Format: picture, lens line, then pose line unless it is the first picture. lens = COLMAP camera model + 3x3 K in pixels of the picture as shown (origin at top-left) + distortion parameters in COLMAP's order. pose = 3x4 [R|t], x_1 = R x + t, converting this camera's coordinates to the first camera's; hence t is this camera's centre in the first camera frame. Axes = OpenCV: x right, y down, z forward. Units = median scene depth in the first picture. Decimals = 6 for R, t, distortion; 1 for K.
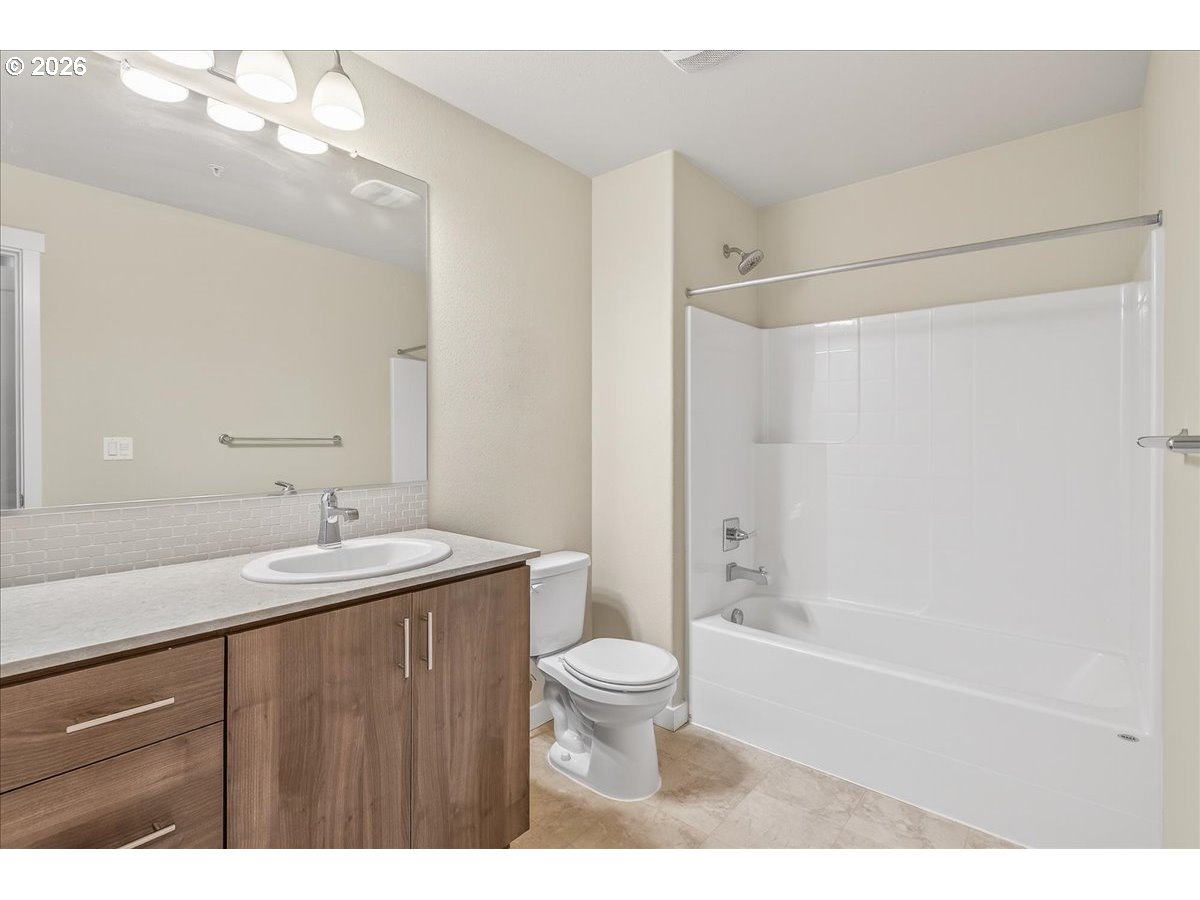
lens RADIAL K [[545.4, 0, 596.4], [0, 545.4, 448.5], [0, 0, 1]] dist [0.001200, -0.000241]
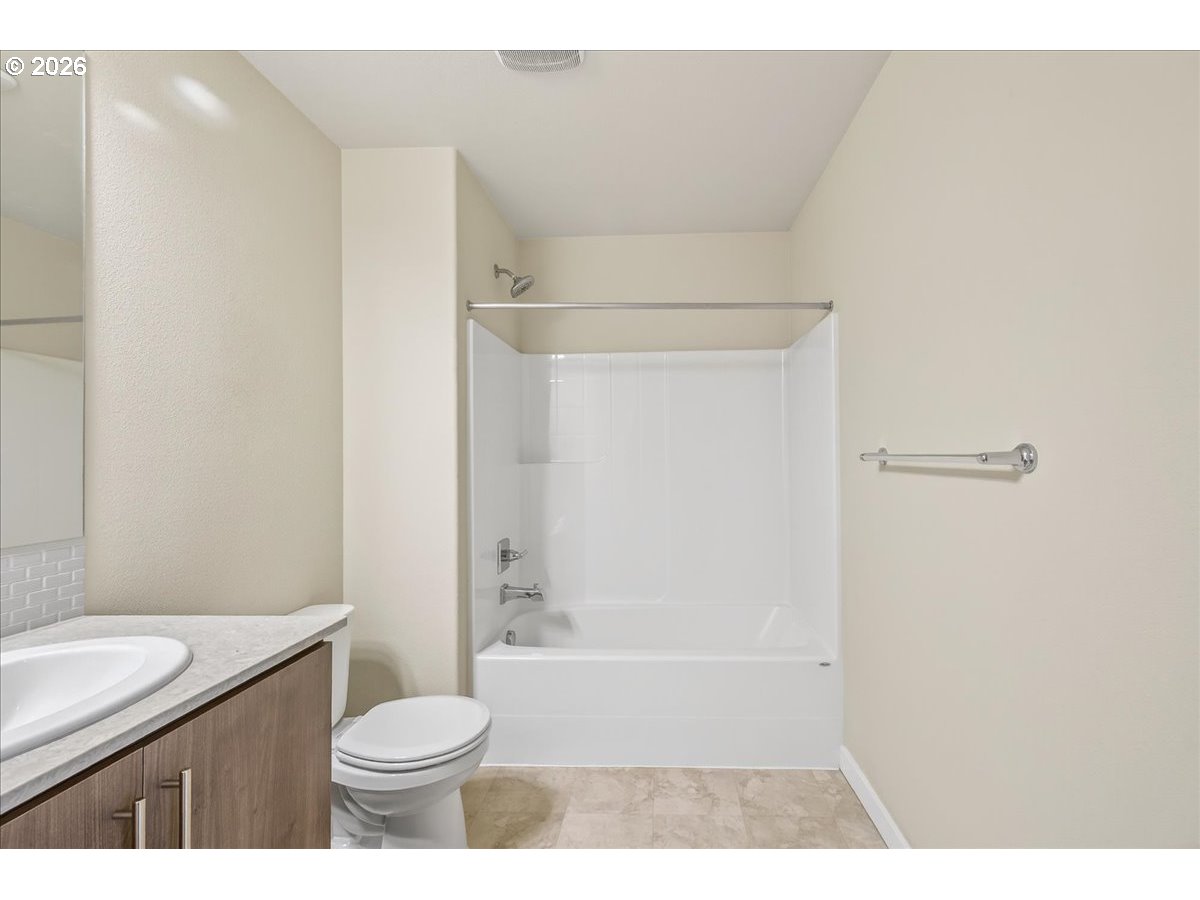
lens RADIAL K [[494.0, 0, 602.5], [0, 494.0, 453.2], [0, 0, 1]] dist [0.004298, 0.000055]
pose [[0.797678, -0.009353, 0.603011, -0.165777], [0.025996, 0.999484, -0.018885, -0.008202], [-0.602523, 0.030740, 0.797509, 0.188406]]
